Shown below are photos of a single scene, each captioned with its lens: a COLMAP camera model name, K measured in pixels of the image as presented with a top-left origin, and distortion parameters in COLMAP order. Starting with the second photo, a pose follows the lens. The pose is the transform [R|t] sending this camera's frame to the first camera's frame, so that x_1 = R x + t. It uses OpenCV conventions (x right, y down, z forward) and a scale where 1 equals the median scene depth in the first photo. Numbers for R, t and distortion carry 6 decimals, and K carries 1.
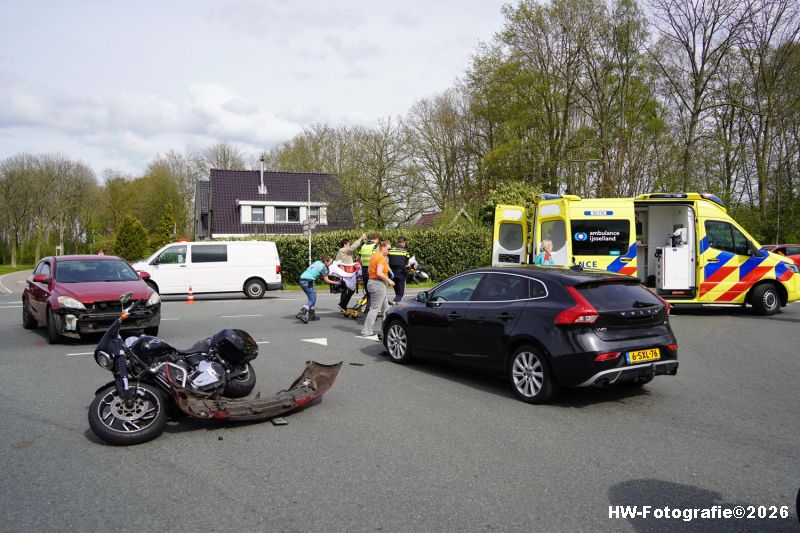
lens RADIAL K [[655.1, 0, 400.0], [0, 655.1, 266.5], [0, 0, 1]] dist [-0.027874, 0.006252]
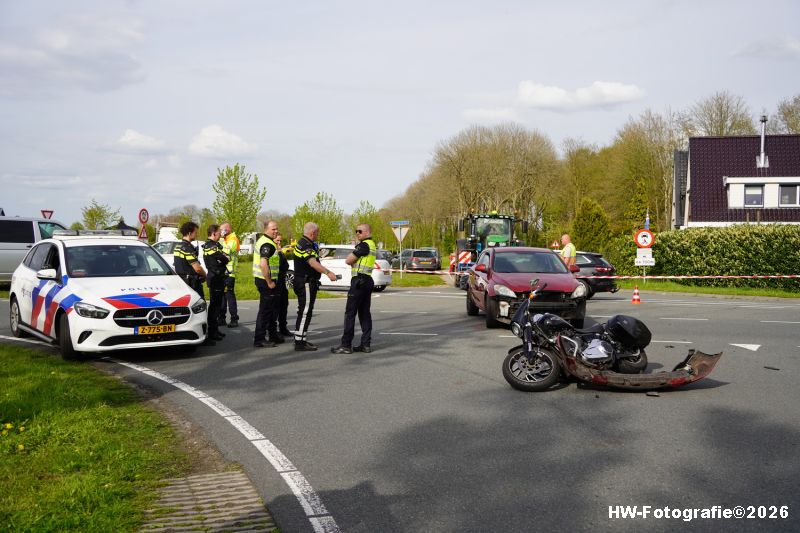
lens RADIAL K [[905.9, 0, 400.1], [0, 905.9, 249.8], [0, 0, 1]] dist [0.122552, 0.007137]
pose [[0.821498, 0.021099, -0.569820, 0.207910], [-0.030362, 0.999516, -0.006763, 0.002343], [0.569402, 0.022857, 0.821742, -0.338462]]
